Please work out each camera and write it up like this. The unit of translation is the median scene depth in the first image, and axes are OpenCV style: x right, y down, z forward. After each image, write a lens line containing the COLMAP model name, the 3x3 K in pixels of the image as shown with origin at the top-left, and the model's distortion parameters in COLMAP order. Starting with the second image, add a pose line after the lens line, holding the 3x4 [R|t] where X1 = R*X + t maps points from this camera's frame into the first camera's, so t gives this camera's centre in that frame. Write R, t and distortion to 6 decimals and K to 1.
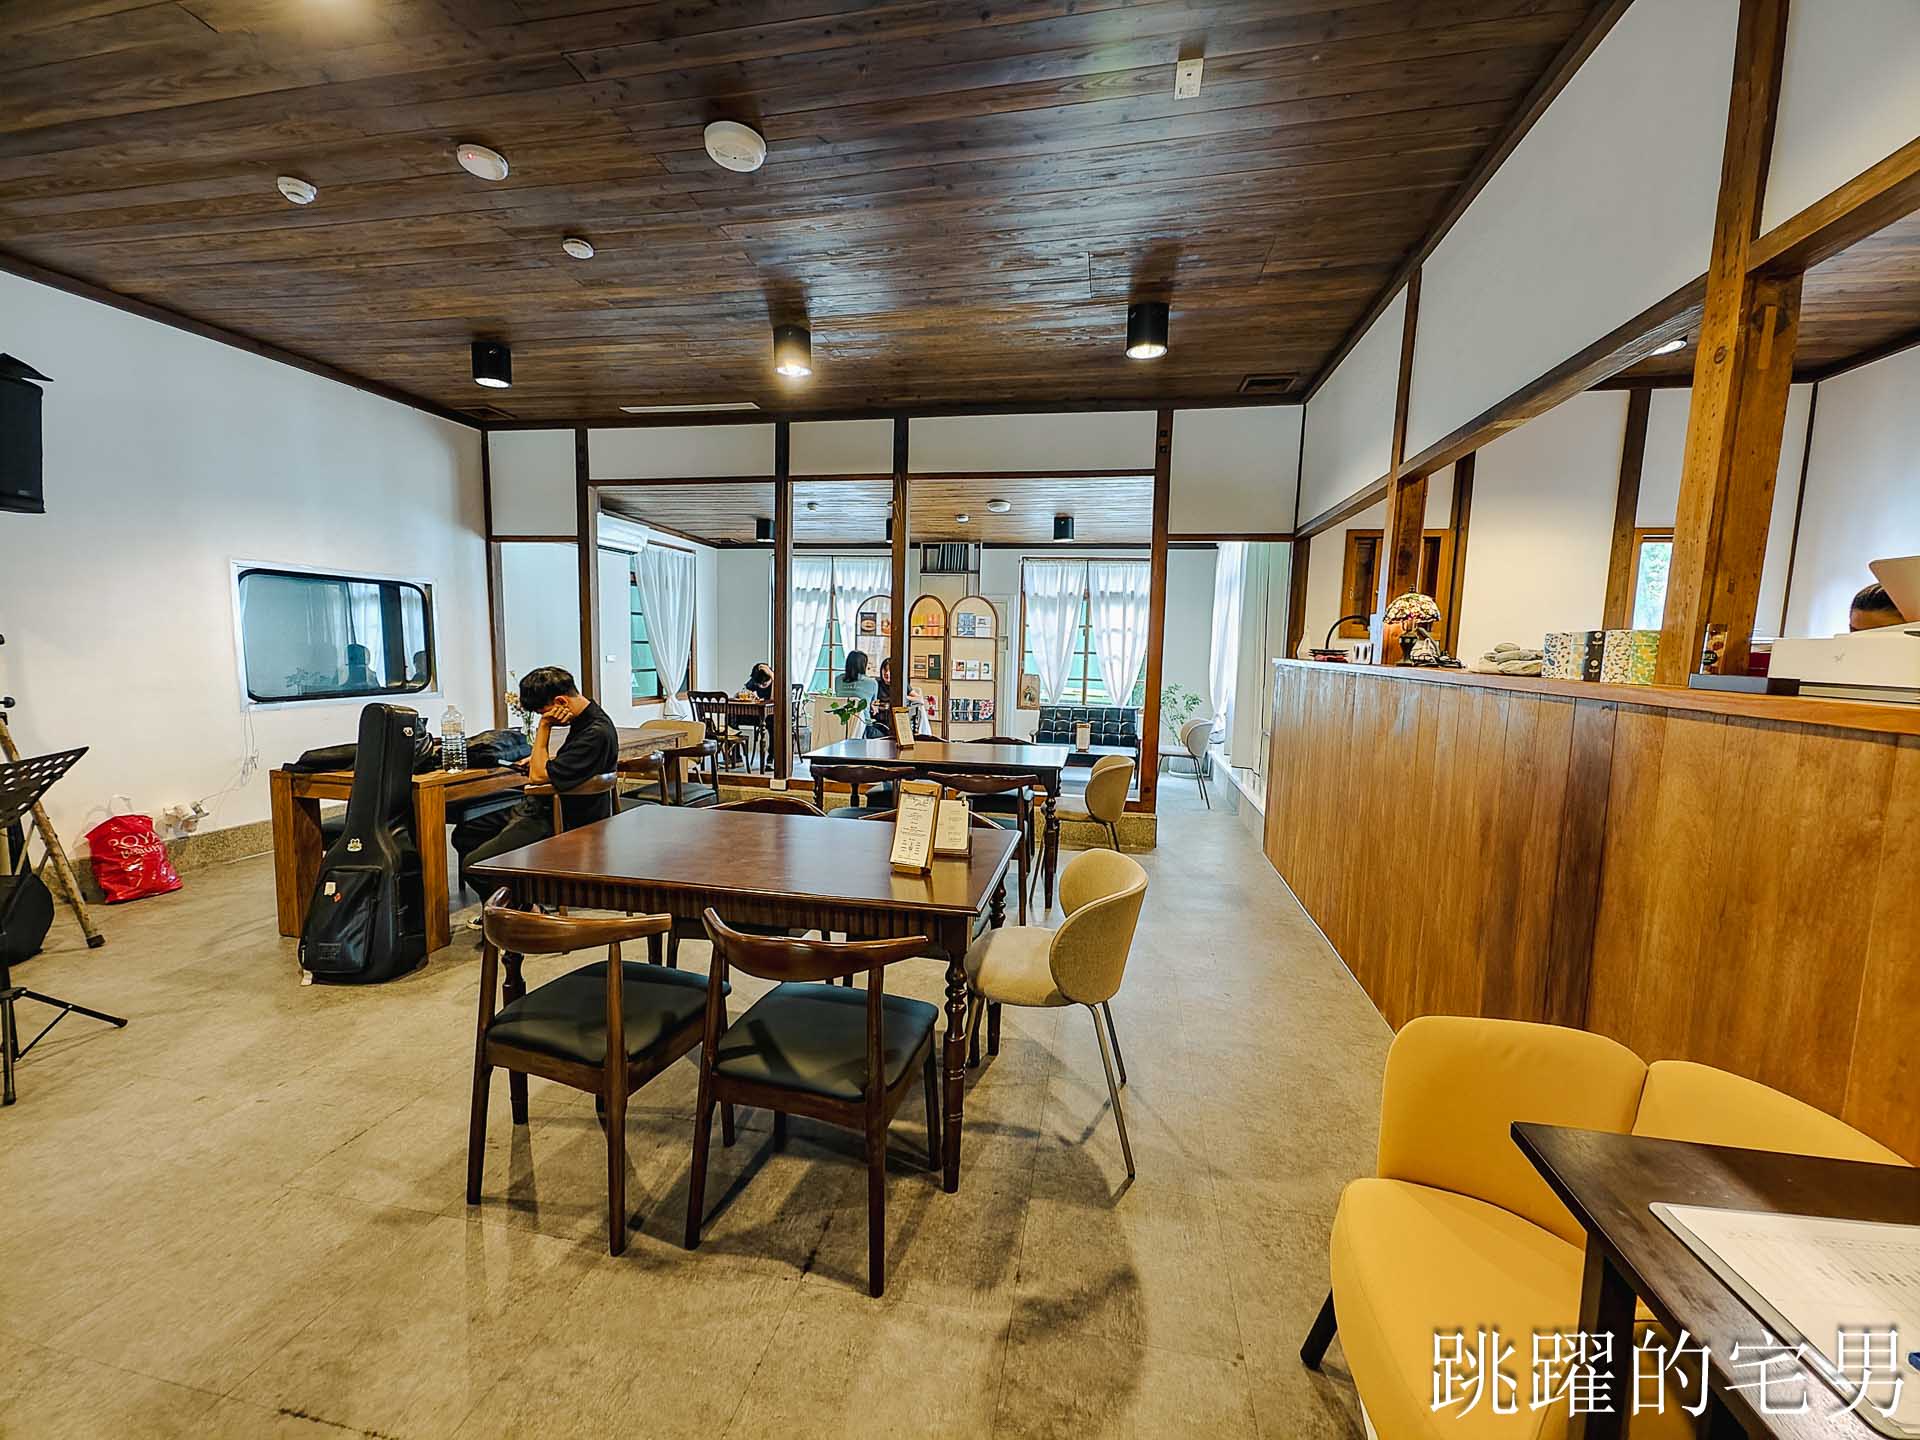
lens RADIAL K [[772.4, 0, 960.0], [0, 772.4, 720.0], [0, 0, 1]] dist [-0.000110, -0.000009]
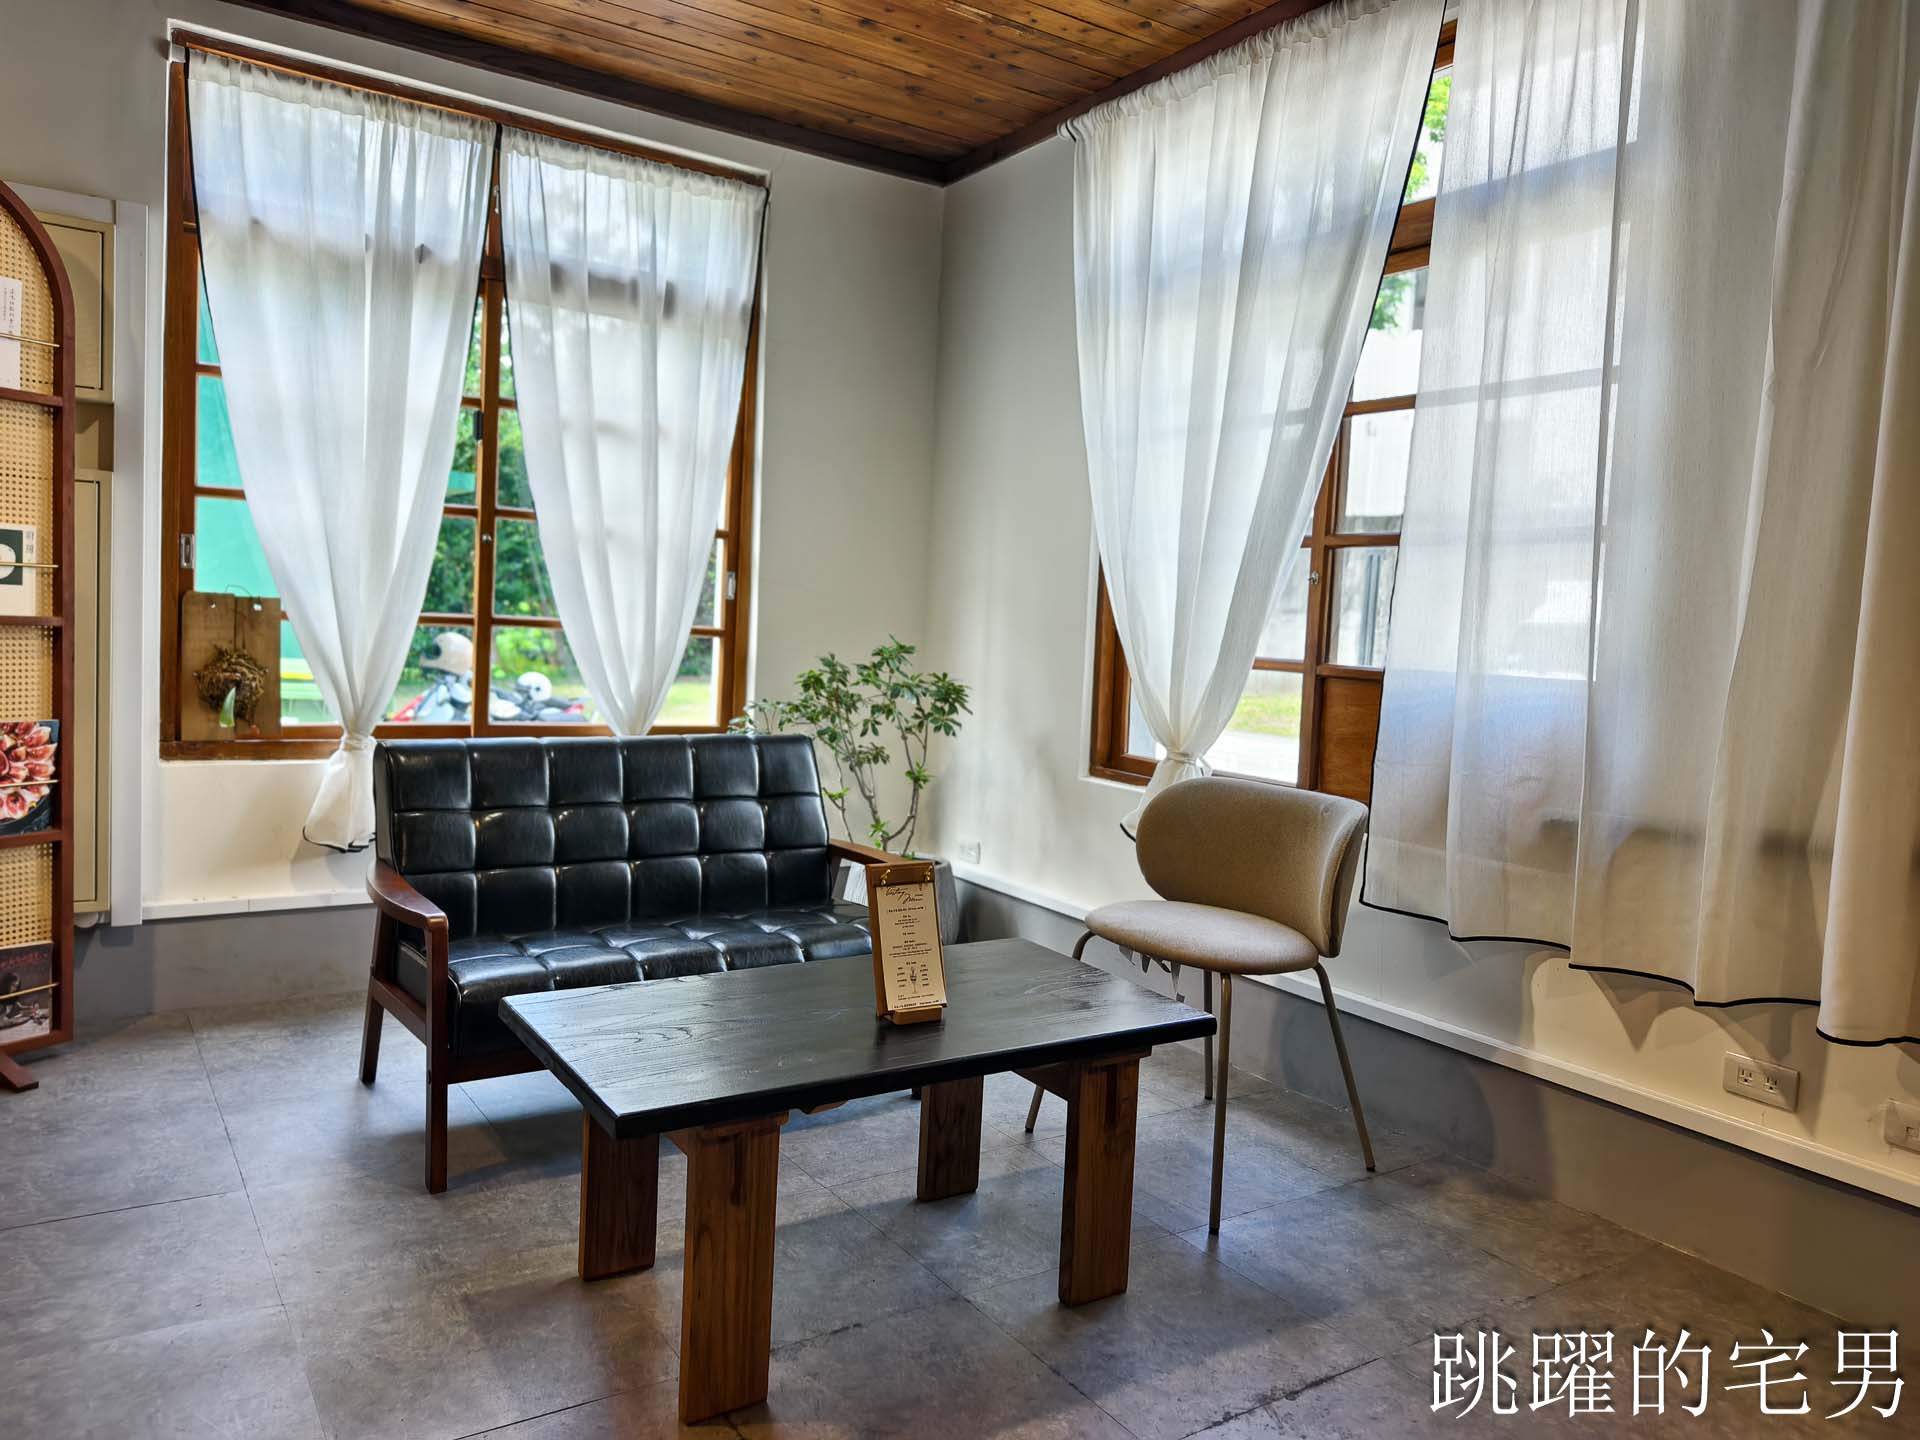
lens RADIAL K [[1349.0, 0, 960.0], [0, 1349.0, 720.0], [0, 0, 1]] dist [-0.002002, -0.002885]
pose [[0.707446, -0.041665, 0.705539, -0.039869], [0.037043, 0.999075, 0.021857, -0.030692], [-0.705797, 0.010672, 0.708334, 0.718472]]
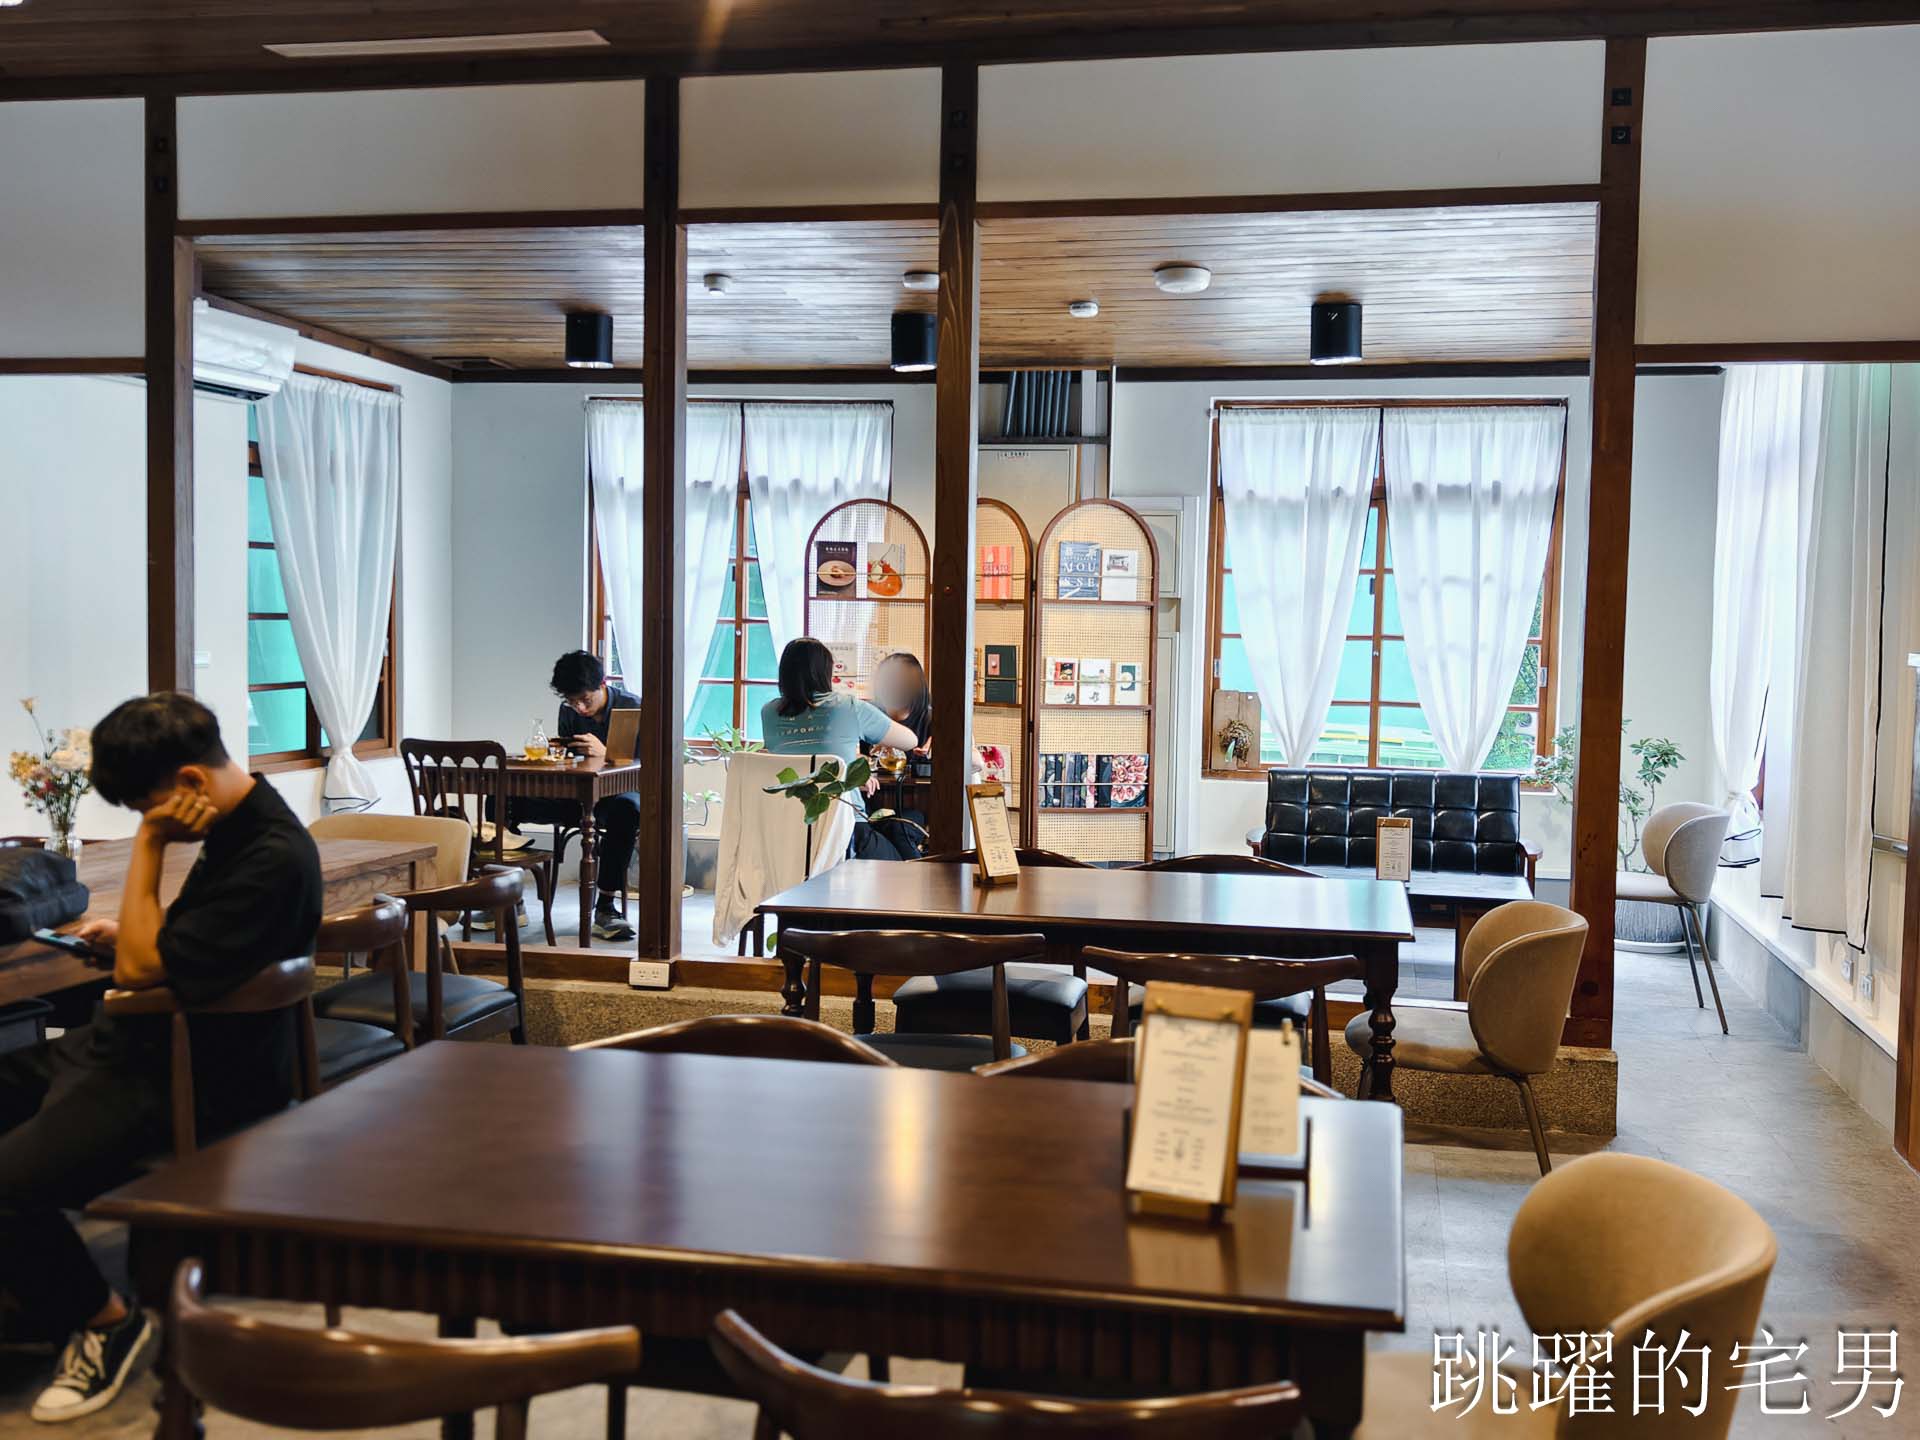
lens RADIAL K [[1925.0, 0, 960.0], [0, 1925.0, 720.0], [0, 0, 1]] dist [0.195527, -0.466667]
pose [[0.999884, -0.004793, -0.014441, -0.046547], [0.004217, 0.999204, -0.039667, -0.006032], [0.014619, 0.039602, 0.999109, -0.007888]]
